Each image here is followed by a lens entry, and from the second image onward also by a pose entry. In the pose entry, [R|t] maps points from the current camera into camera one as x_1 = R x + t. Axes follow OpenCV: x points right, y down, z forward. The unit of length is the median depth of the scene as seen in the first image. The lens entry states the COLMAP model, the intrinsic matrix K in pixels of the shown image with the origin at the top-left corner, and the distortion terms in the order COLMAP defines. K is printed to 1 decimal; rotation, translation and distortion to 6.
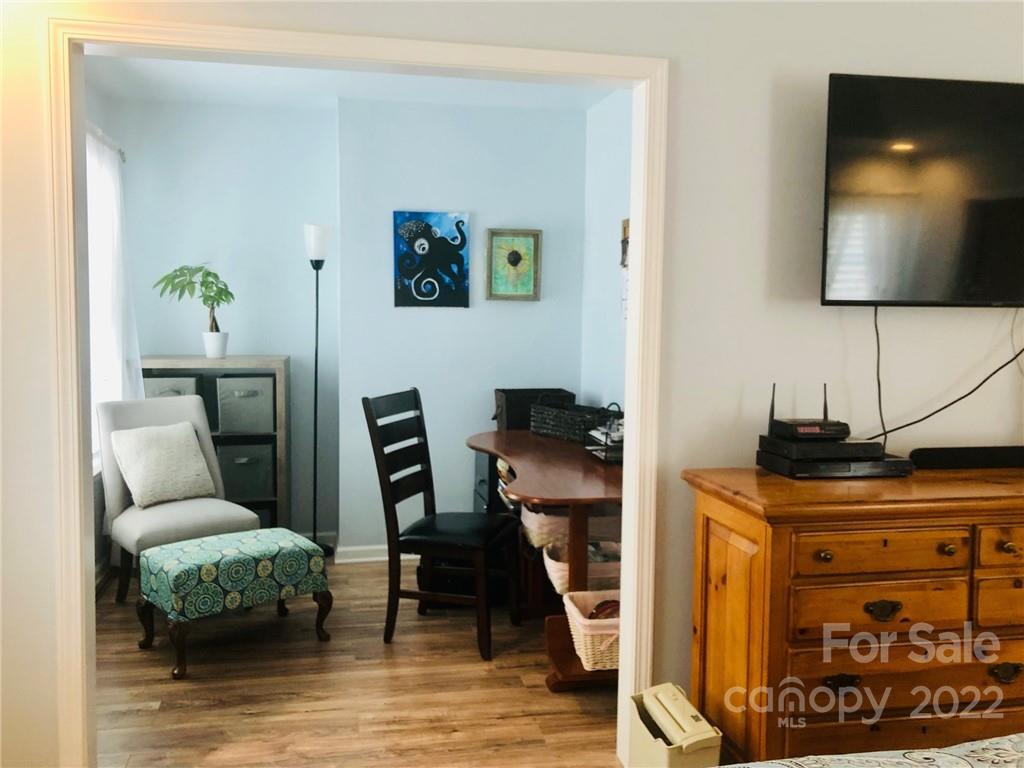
lens RADIAL K [[898.8, 0, 511.8], [0, 898.8, 379.2], [0, 0, 1]] dist [-0.001771, 0.010840]
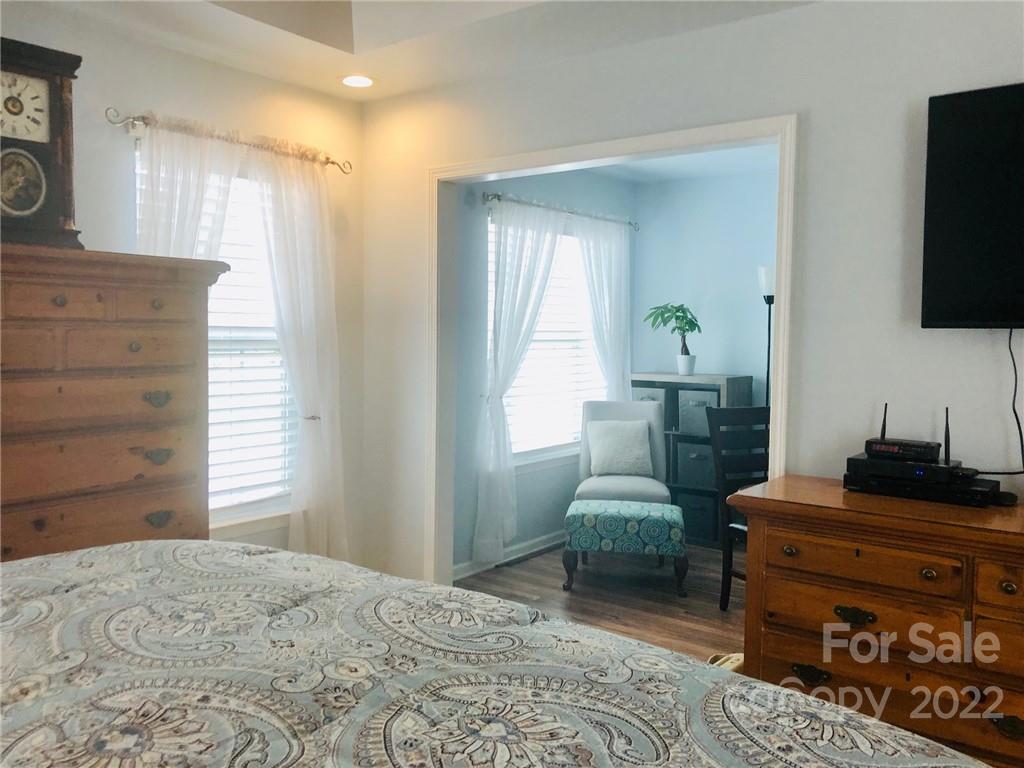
lens RADIAL K [[844.9, 0, 510.0], [0, 844.9, 384.2], [0, 0, 1]] dist [0.040770, -0.034680]
pose [[0.647739, 0.043643, -0.760611, 0.544489], [-0.067353, 0.997729, -0.000110, 0.008789], [0.758879, 0.051301, 0.649208, 0.026354]]
